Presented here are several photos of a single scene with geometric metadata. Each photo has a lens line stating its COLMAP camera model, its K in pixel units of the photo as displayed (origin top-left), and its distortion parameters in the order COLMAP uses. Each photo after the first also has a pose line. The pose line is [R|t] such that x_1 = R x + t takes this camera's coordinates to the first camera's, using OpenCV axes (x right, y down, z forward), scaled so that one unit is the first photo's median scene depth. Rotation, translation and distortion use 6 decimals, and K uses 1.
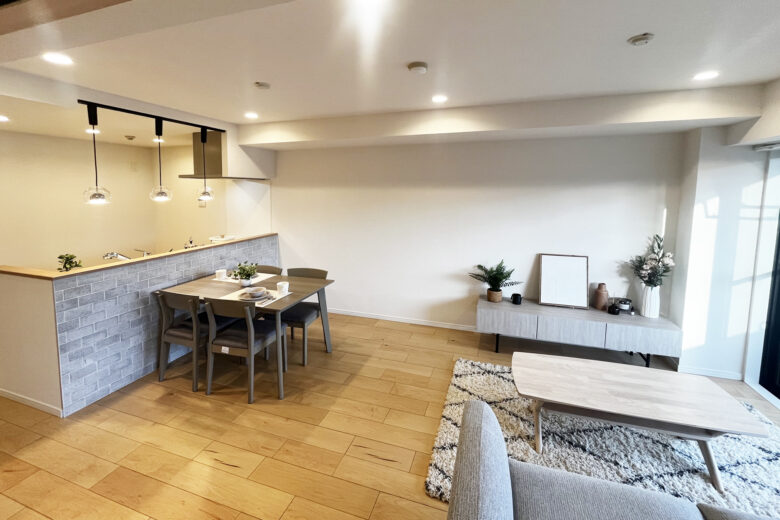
lens RADIAL K [[334.1, 0, 388.8], [0, 334.1, 224.6], [0, 0, 1]] dist [-0.002493, 0.000224]
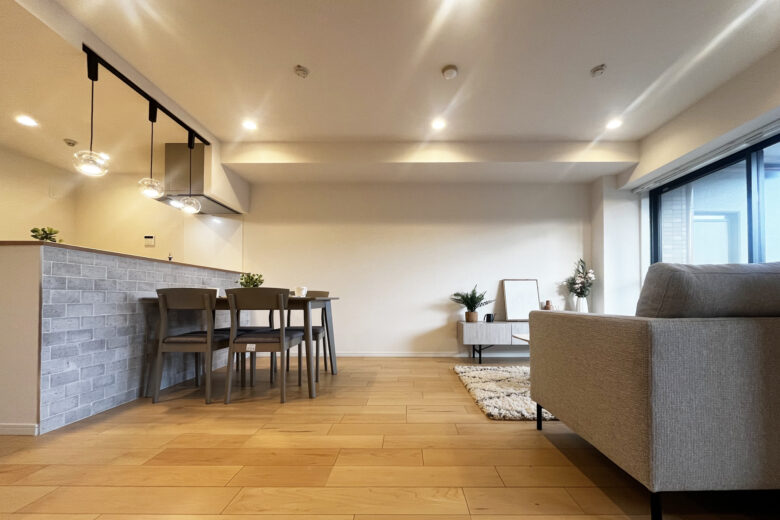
lens RADIAL K [[339.7, 0, 404.8], [0, 339.7, 310.8], [0, 0, 1]] dist [-0.002498, -0.000580]
pose [[0.941830, -0.037997, 0.333936, -0.369958], [0.070577, 0.993794, -0.085976, 0.356303], [-0.328597, 0.104543, 0.938667, -0.018452]]
